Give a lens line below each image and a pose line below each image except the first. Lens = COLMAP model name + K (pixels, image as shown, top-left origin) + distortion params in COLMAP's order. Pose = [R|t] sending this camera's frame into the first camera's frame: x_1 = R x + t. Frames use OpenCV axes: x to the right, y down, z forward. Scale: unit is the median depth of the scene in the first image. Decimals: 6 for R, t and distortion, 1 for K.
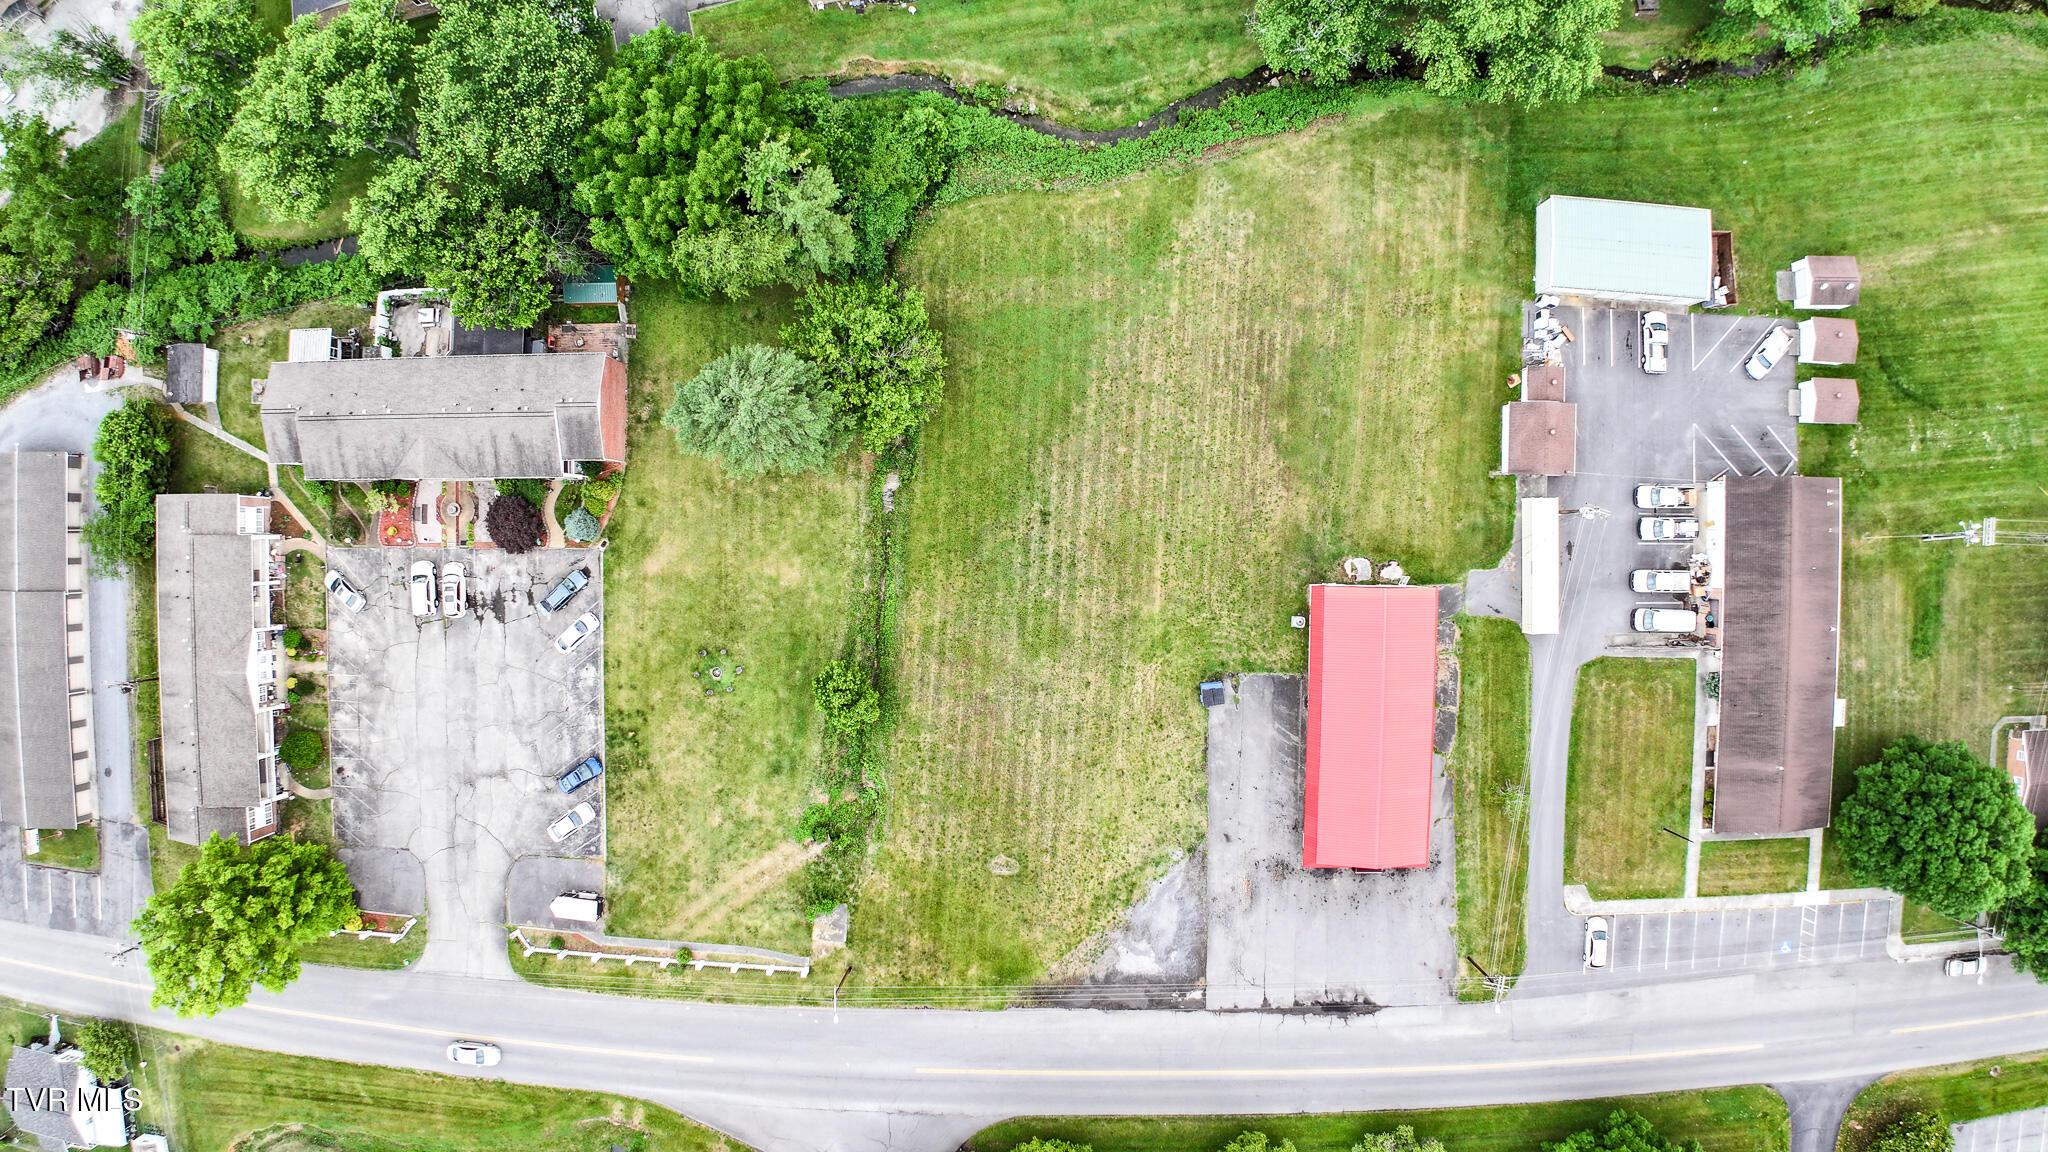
lens RADIAL K [[1213.9, 0, 1036.1], [0, 1213.9, 571.0], [0, 0, 1]] dist [-0.075835, -0.001857]
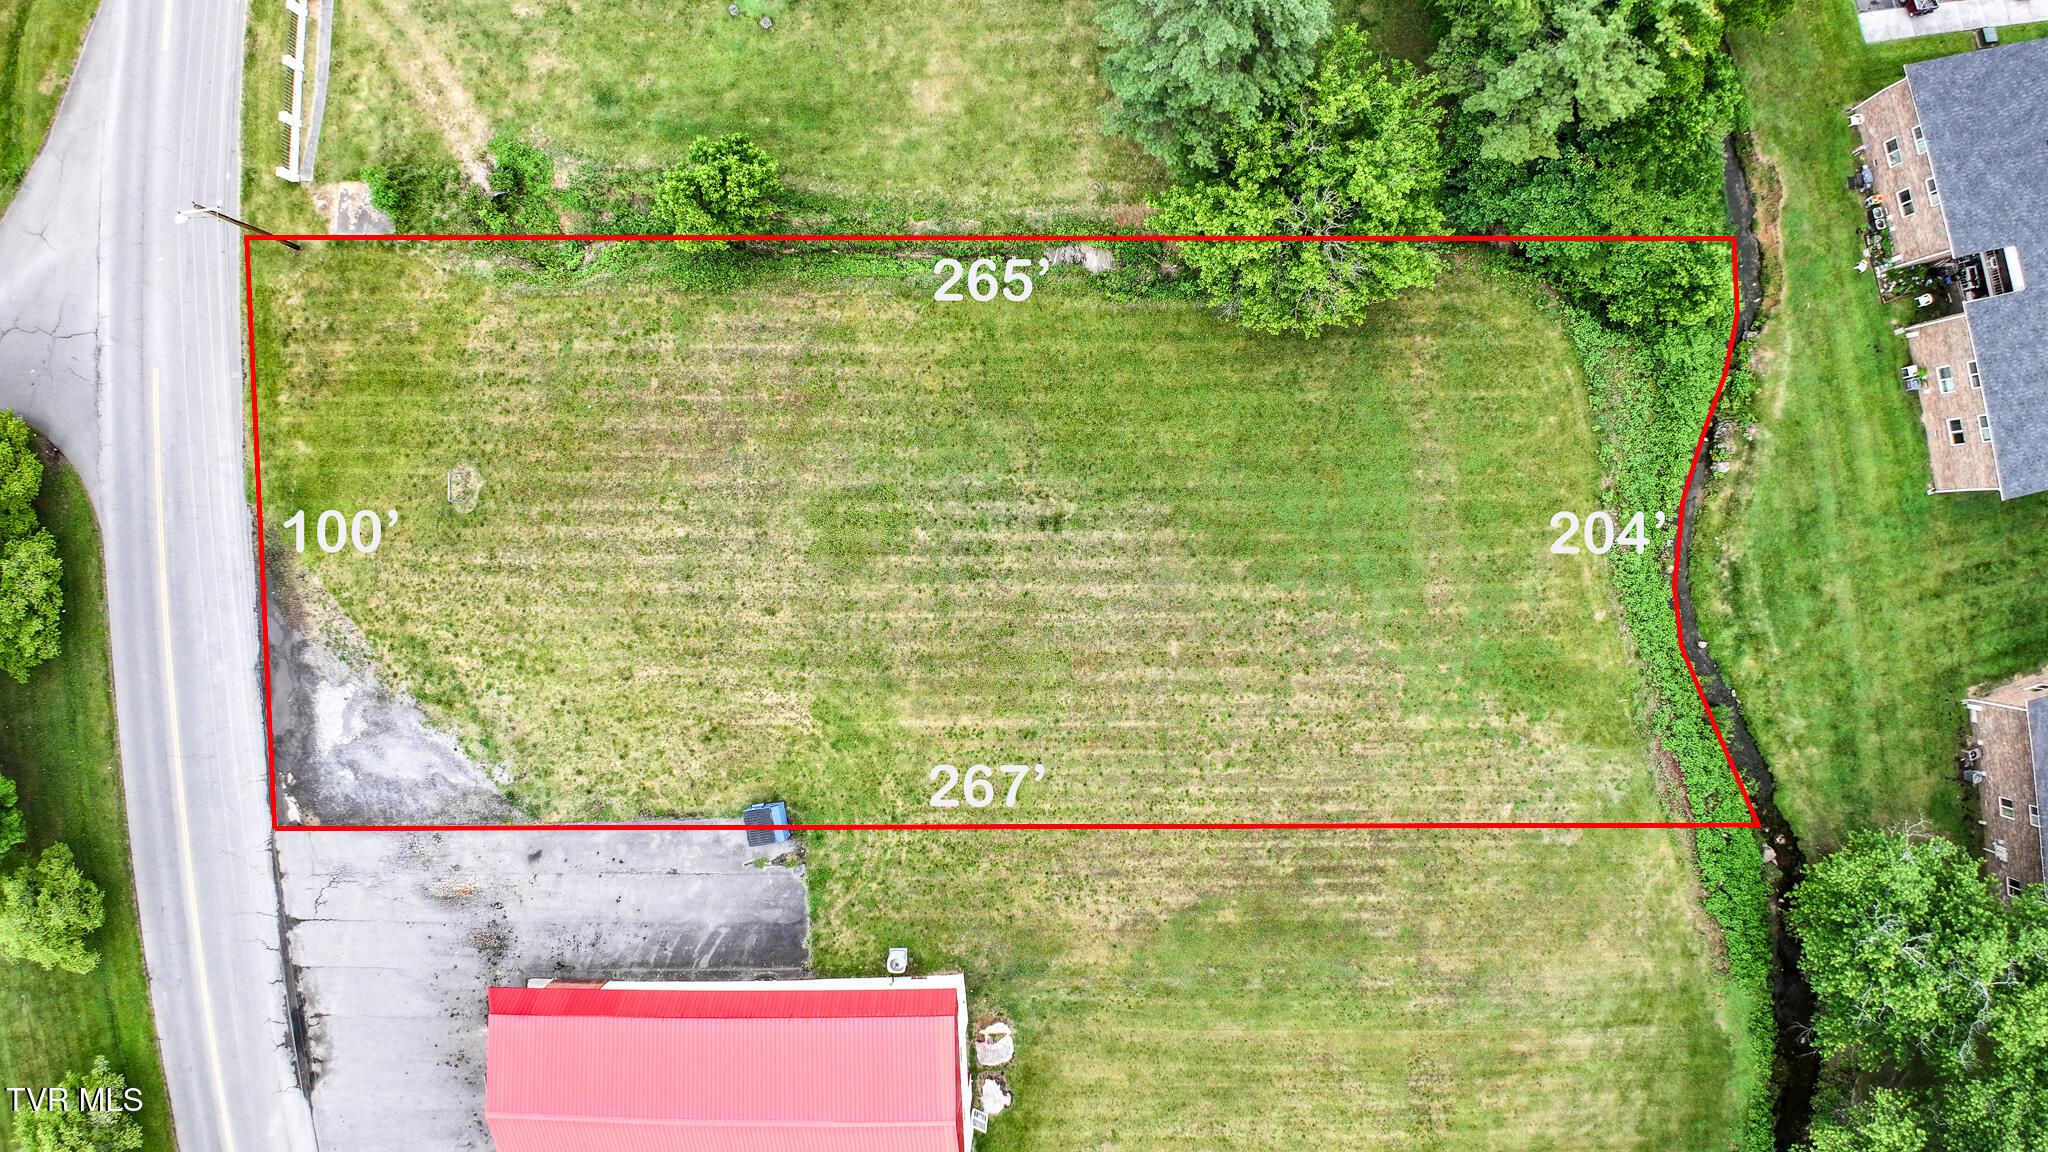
lens RADIAL K [[1213.9, 0, 1009.2], [0, 1213.9, 566.2], [0, 0, 1]] dist [-0.075835, -0.001857]
pose [[0.055253, 0.998021, 0.030034, 0.009271], [-0.998413, 0.054896, 0.012568, -0.029890], [0.010895, -0.030680, 0.999470, 0.409111]]
